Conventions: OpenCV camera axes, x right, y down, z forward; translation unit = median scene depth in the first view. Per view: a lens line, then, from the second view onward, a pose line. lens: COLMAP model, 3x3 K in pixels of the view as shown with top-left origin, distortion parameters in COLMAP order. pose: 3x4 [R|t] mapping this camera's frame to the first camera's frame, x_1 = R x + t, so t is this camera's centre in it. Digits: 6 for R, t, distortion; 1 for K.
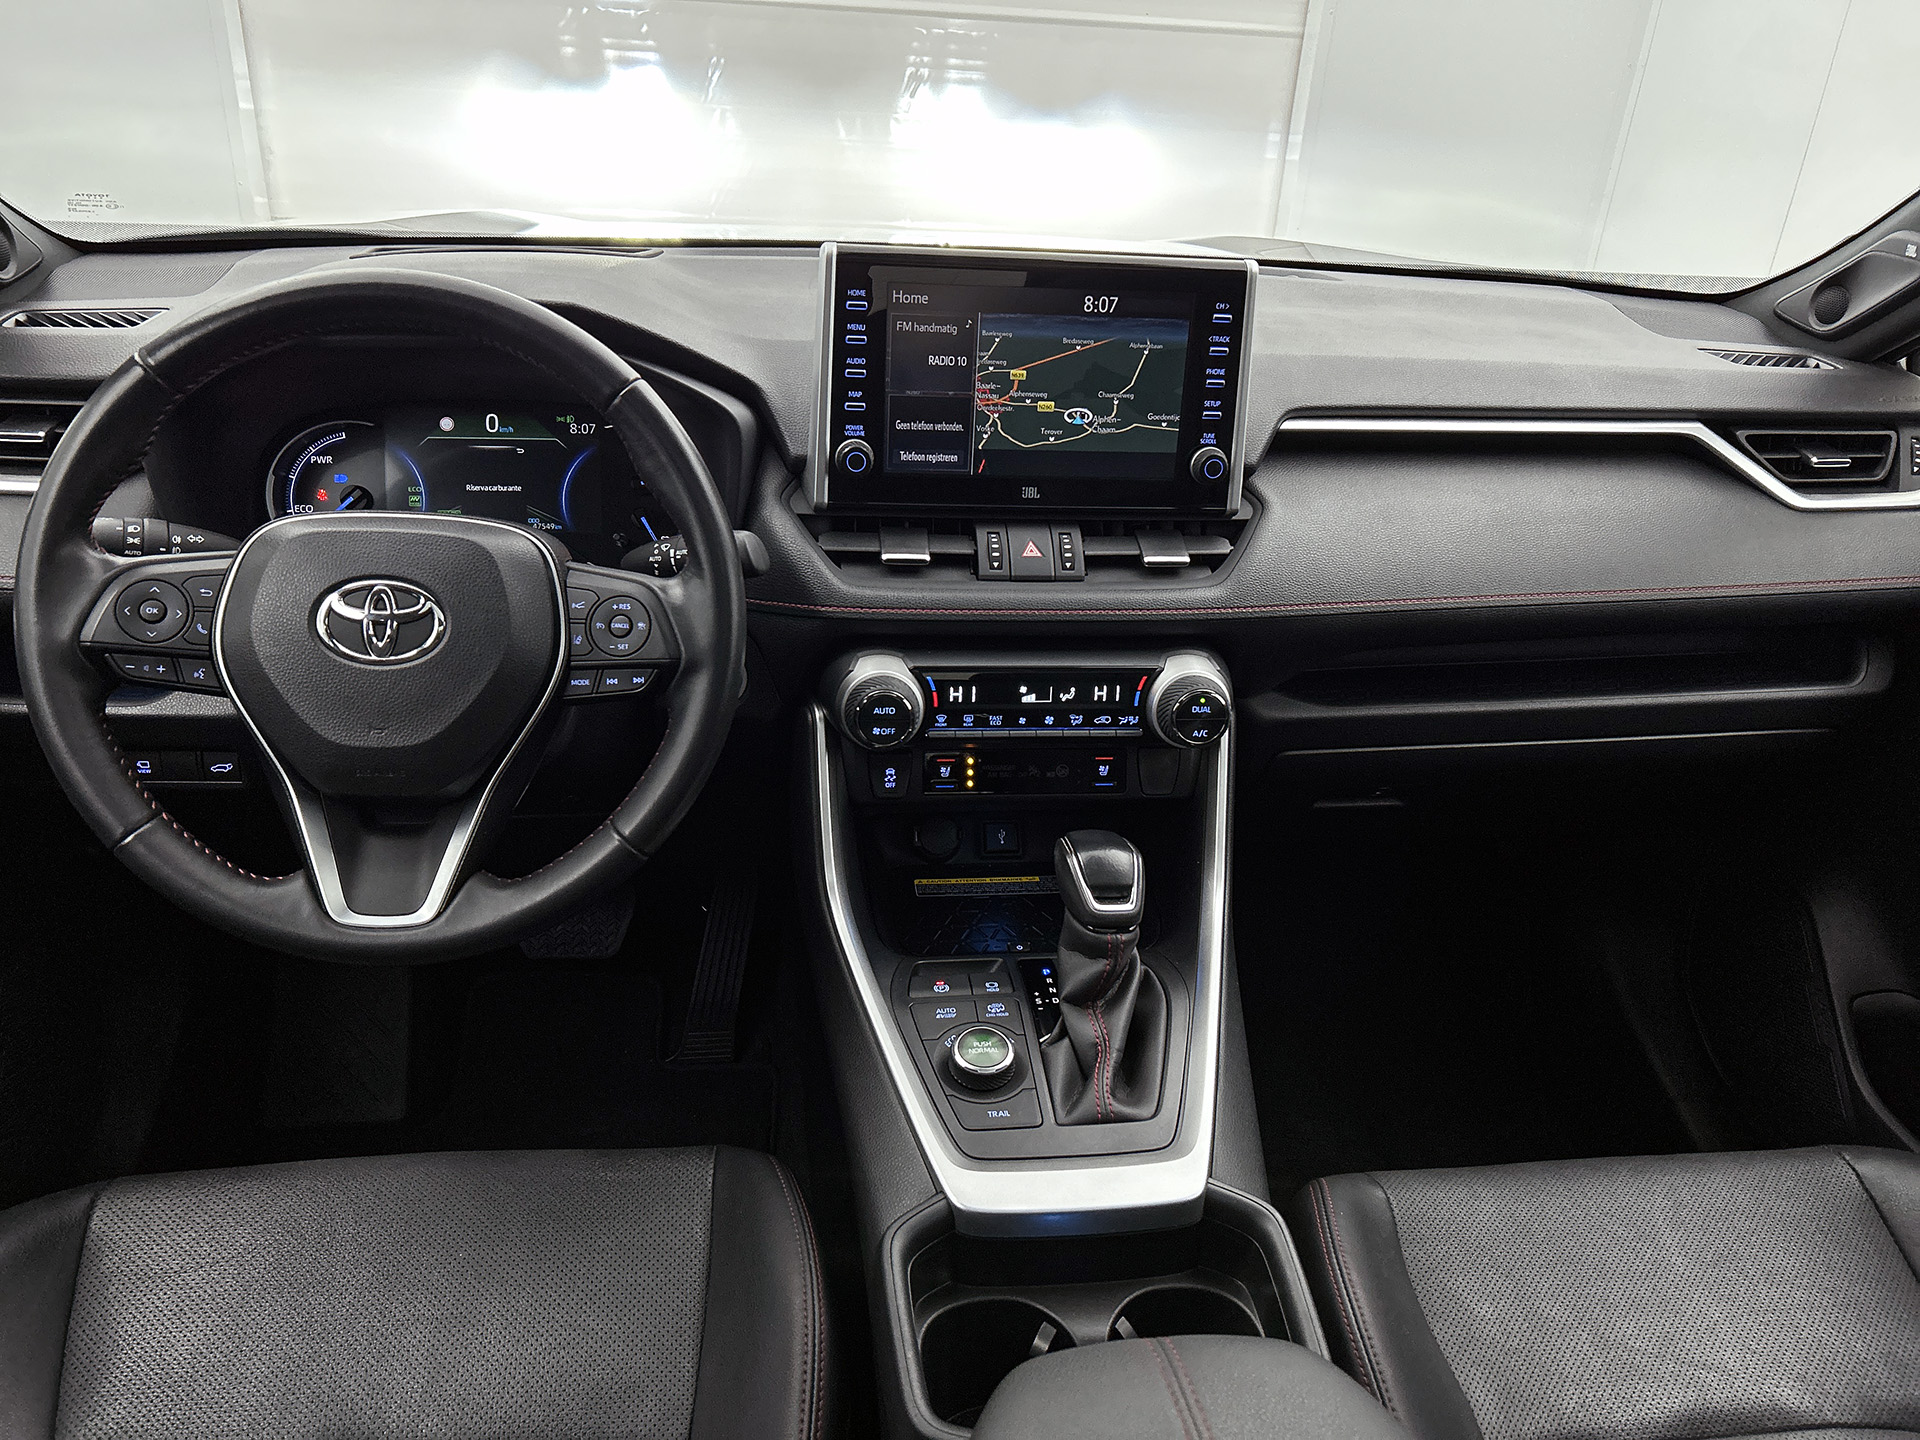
lens RADIAL K [[1443.9, 0, 969.2], [0, 1443.9, 716.7], [0, 0, 1]] dist [0.048104, -0.055408]
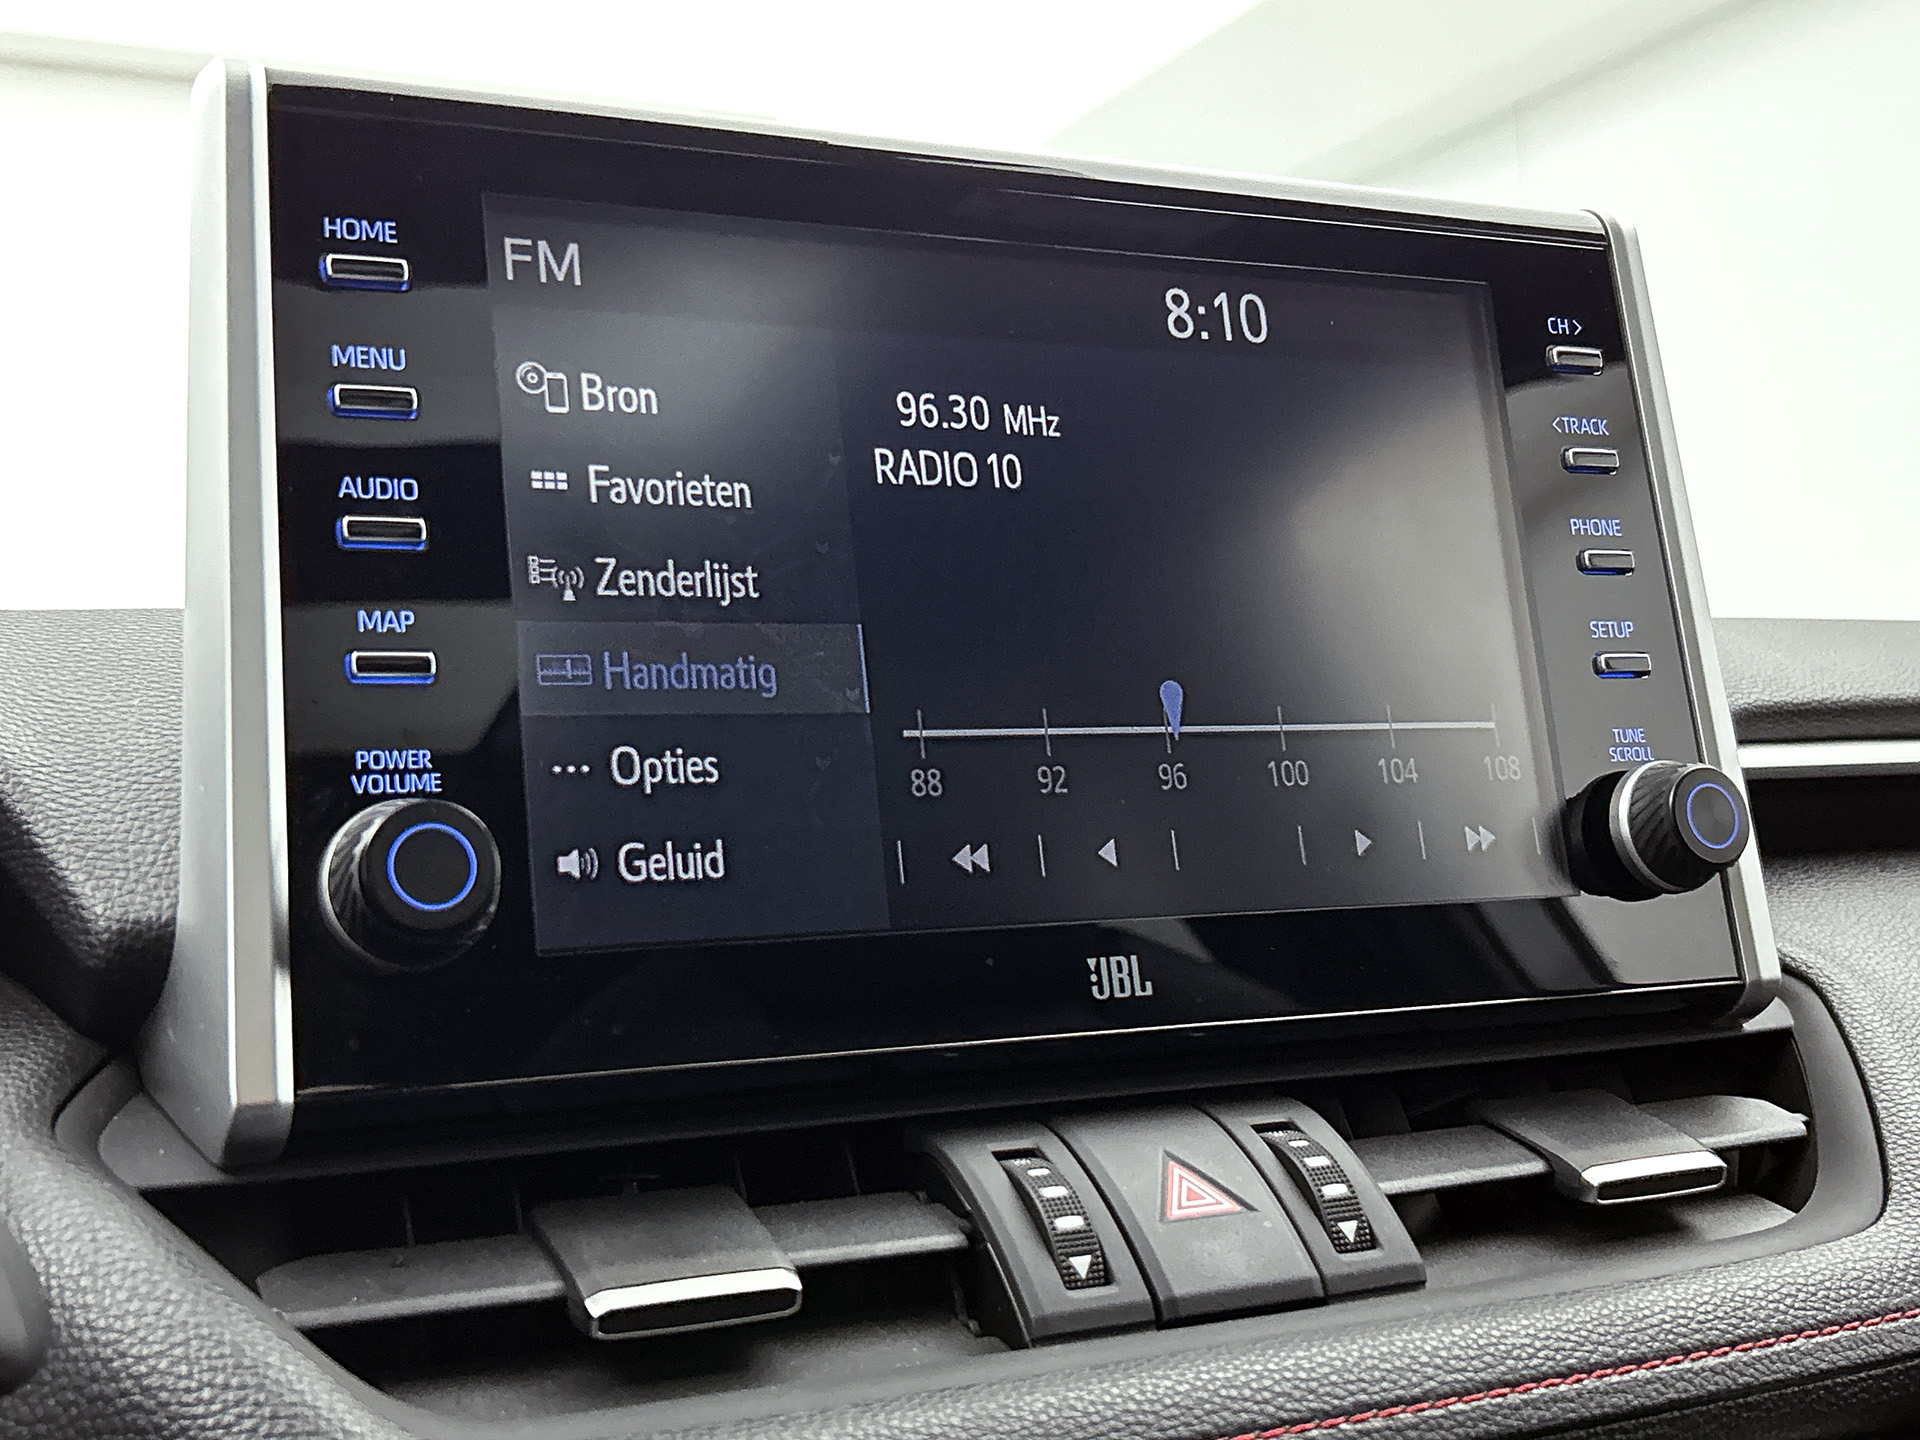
lens RADIAL K [[2298.3, 0, 963.0], [0, 2298.3, 717.5], [0, 0, 1]] dist [0.053606, 0.000000]
pose [[0.937126, -0.080388, 0.339607, -0.116259], [0.242342, 0.850128, -0.467496, -0.014241], [-0.251128, 0.520404, 0.816158, 0.668673]]
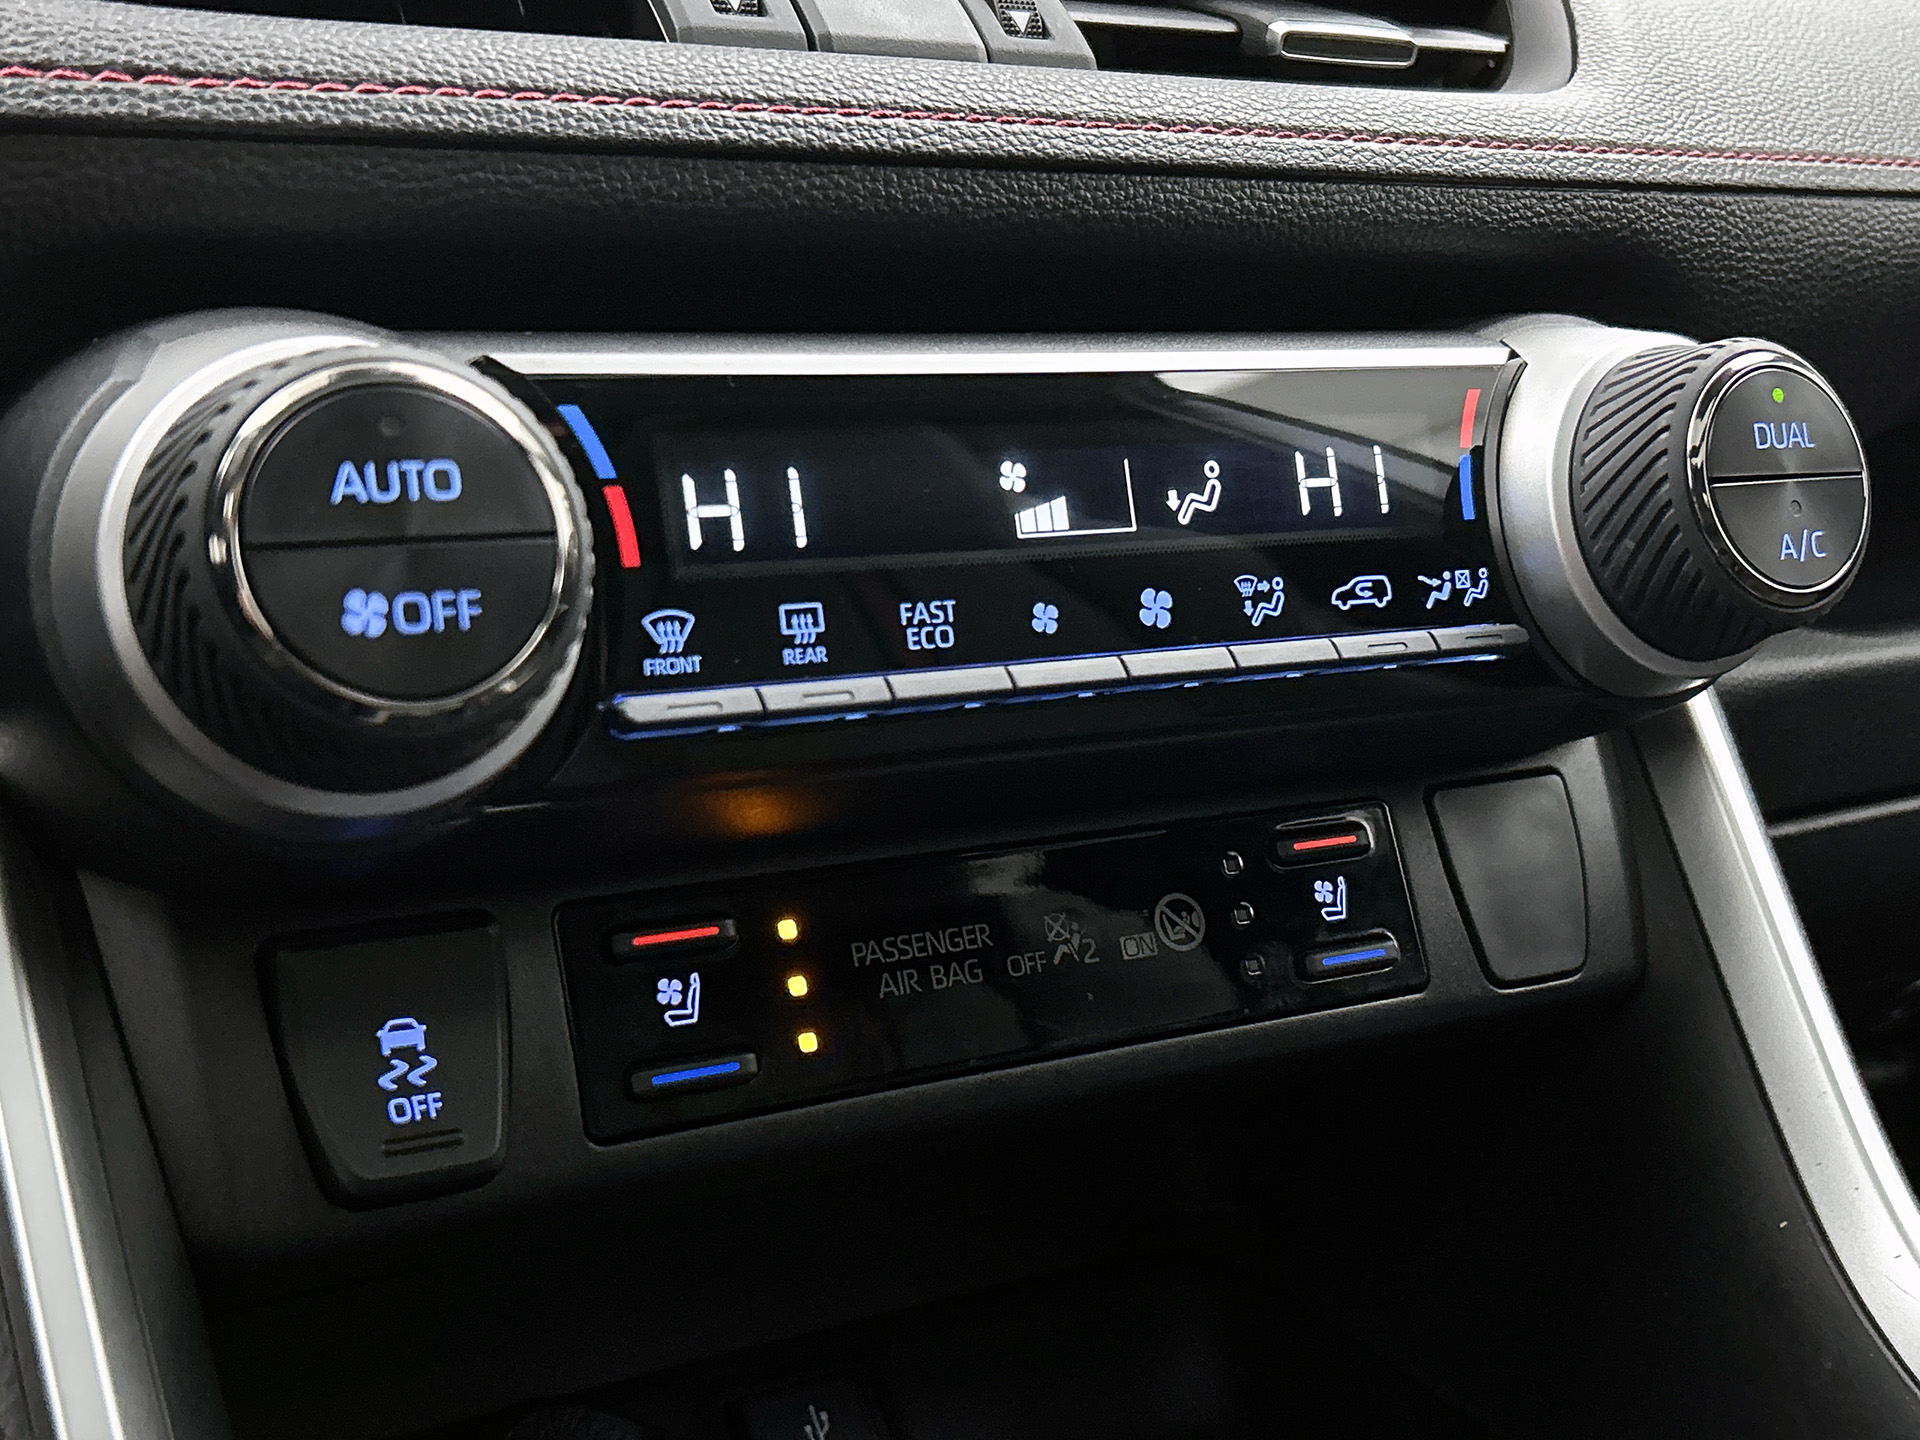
lens RADIAL K [[2298.3, 0, 931.3], [0, 2298.3, 713.7], [0, 0, 1]] dist [0.053606, 0.000000]
pose [[0.917982, -0.126670, 0.375851, -0.100407], [0.250028, 0.920439, -0.300464, 0.107868], [-0.307888, 0.369794, 0.876617, 0.729160]]
